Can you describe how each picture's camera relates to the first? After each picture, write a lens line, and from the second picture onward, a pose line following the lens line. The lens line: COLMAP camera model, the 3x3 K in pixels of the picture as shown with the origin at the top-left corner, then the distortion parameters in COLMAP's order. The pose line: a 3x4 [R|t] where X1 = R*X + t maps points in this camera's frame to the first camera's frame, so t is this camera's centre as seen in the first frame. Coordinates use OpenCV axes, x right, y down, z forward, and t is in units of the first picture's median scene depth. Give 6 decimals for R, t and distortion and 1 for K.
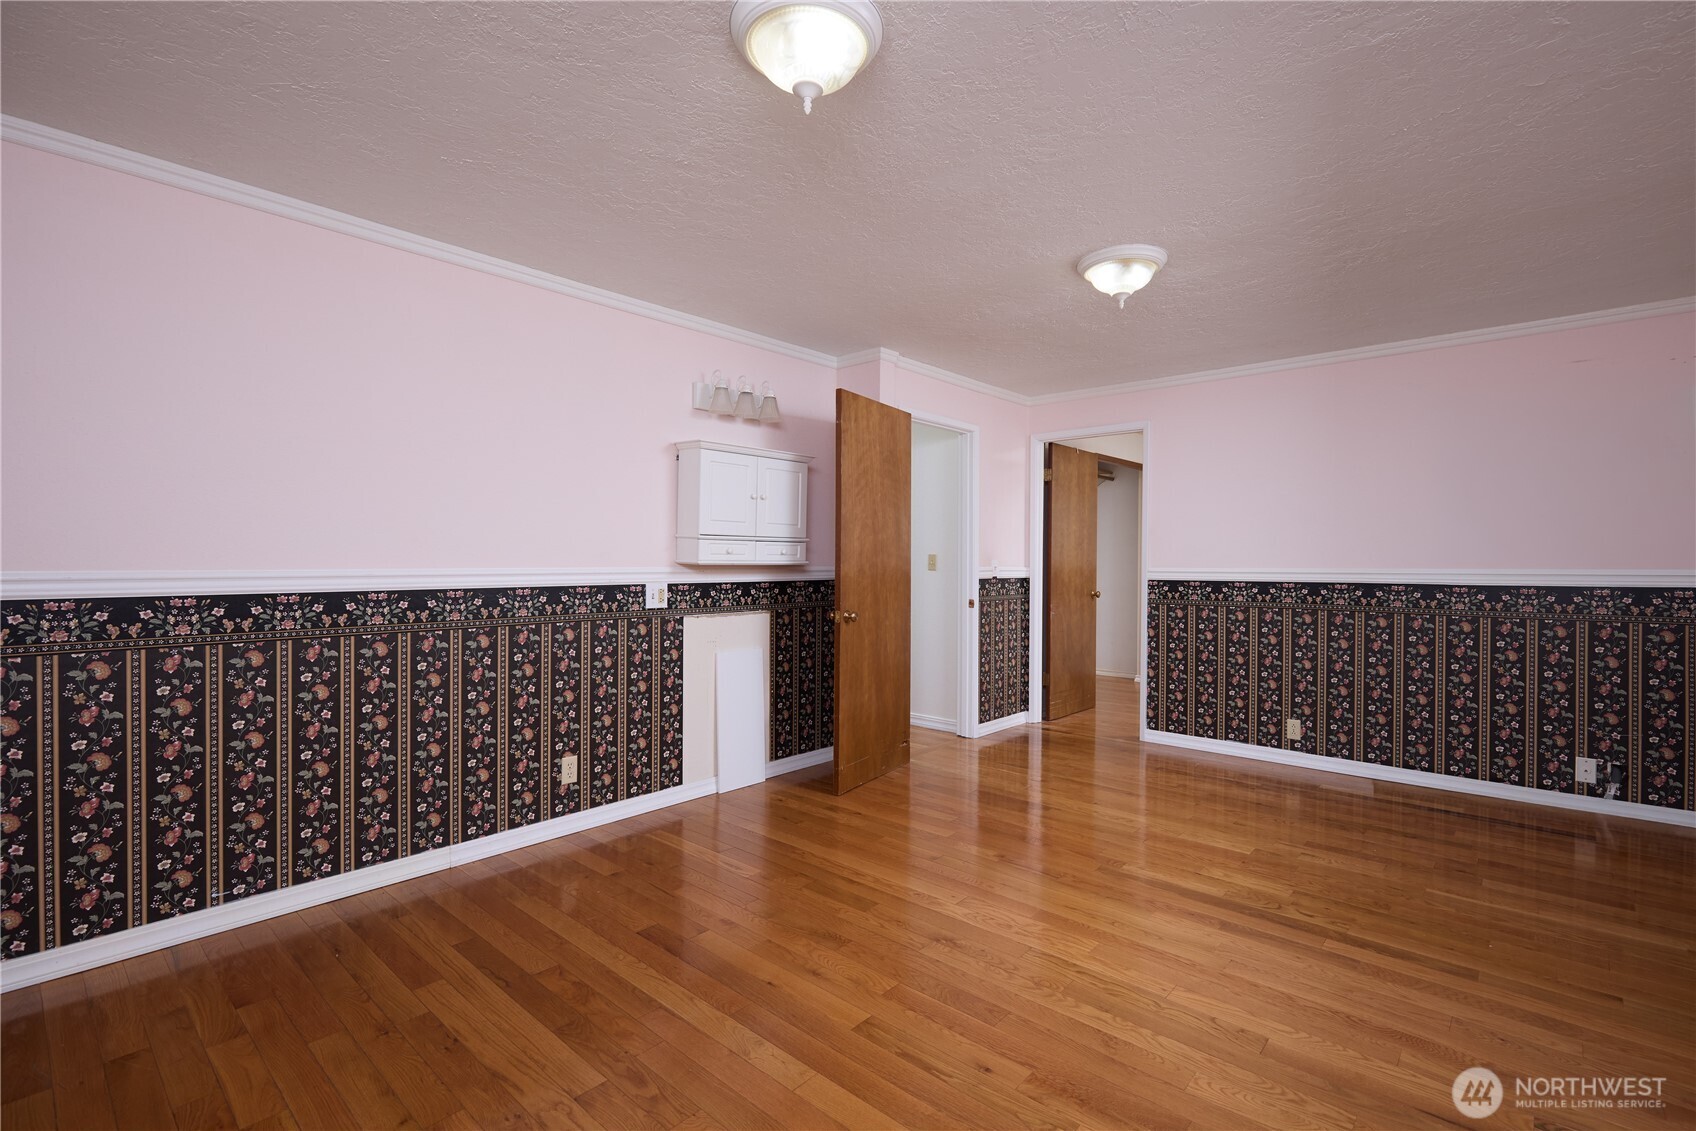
lens RADIAL K [[774.4, 0, 858.7], [0, 774.4, 564.4], [0, 0, 1]] dist [-0.000774, 0.000796]
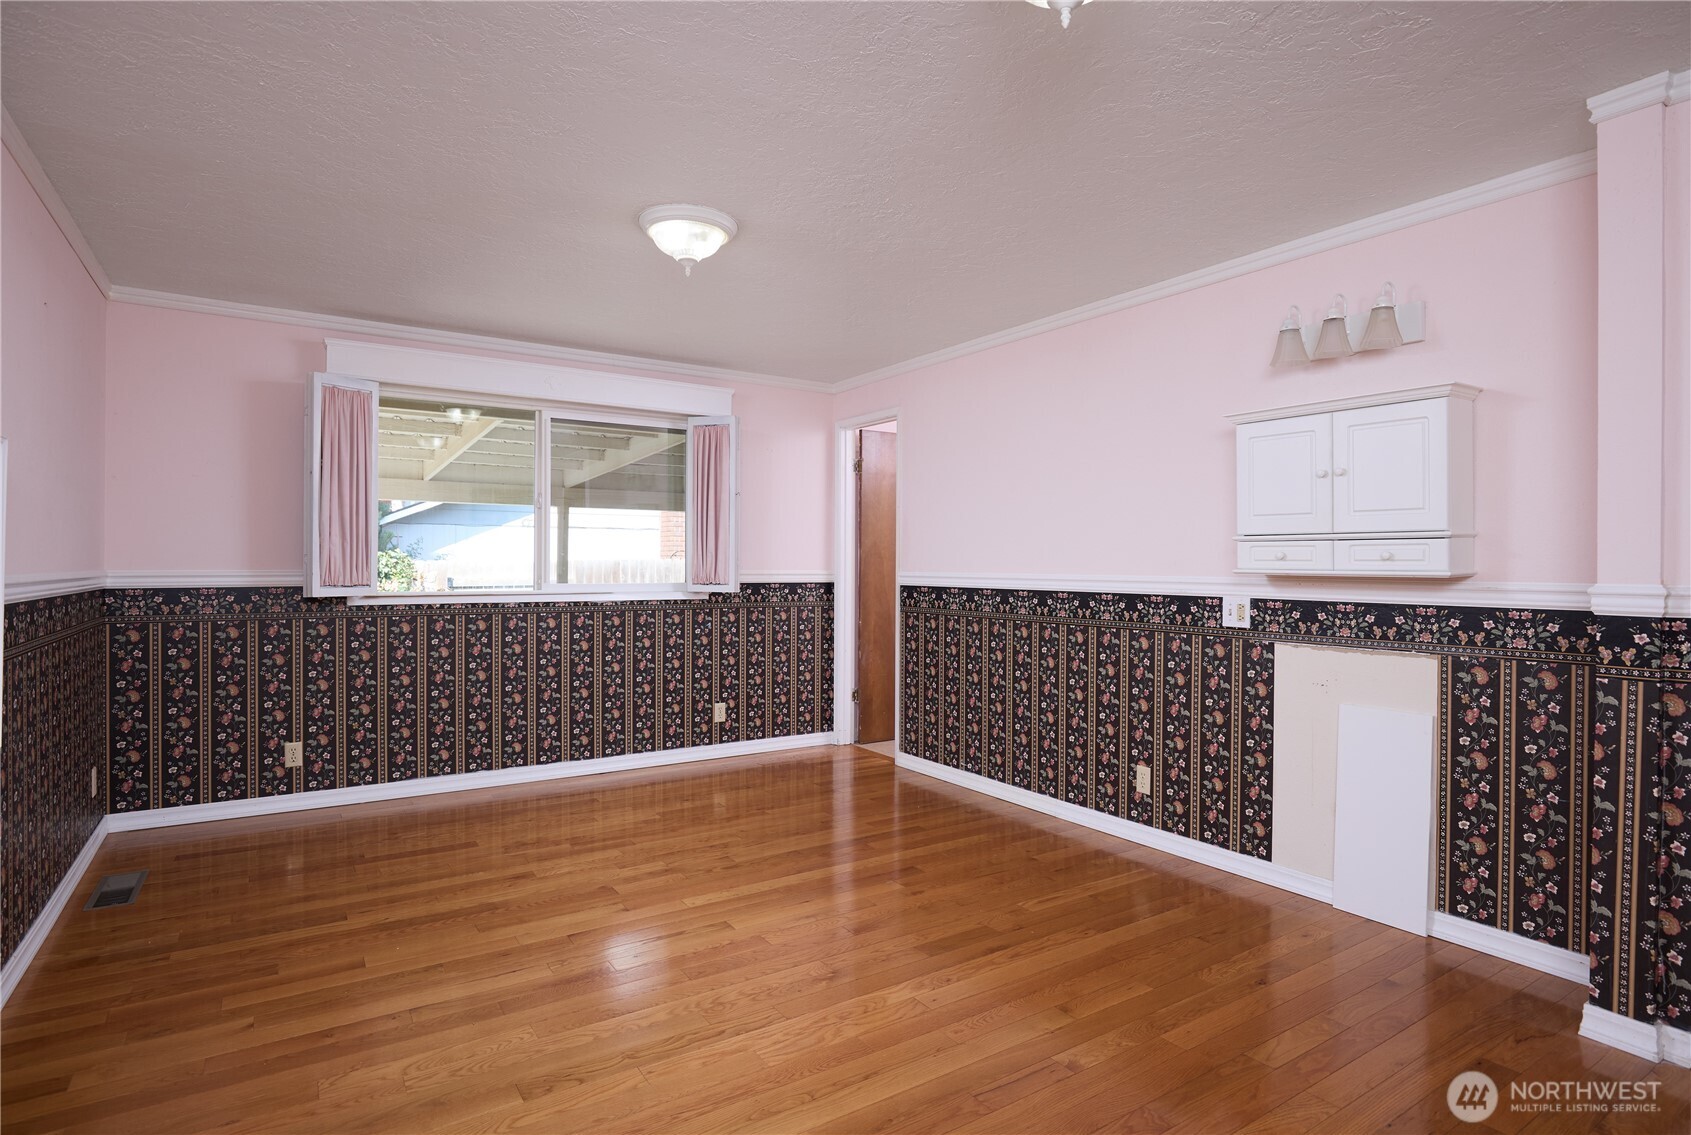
lens RADIAL K [[875.2, 0, 847.6], [0, 875.2, 565.9], [0, 0, 1]] dist [-0.024336, -0.000227]
pose [[-0.259397, -0.004124, -0.965762, 0.743543], [-0.013683, 0.999906, -0.000594, -0.002219], [0.965674, 0.013061, -0.259429, 0.852637]]
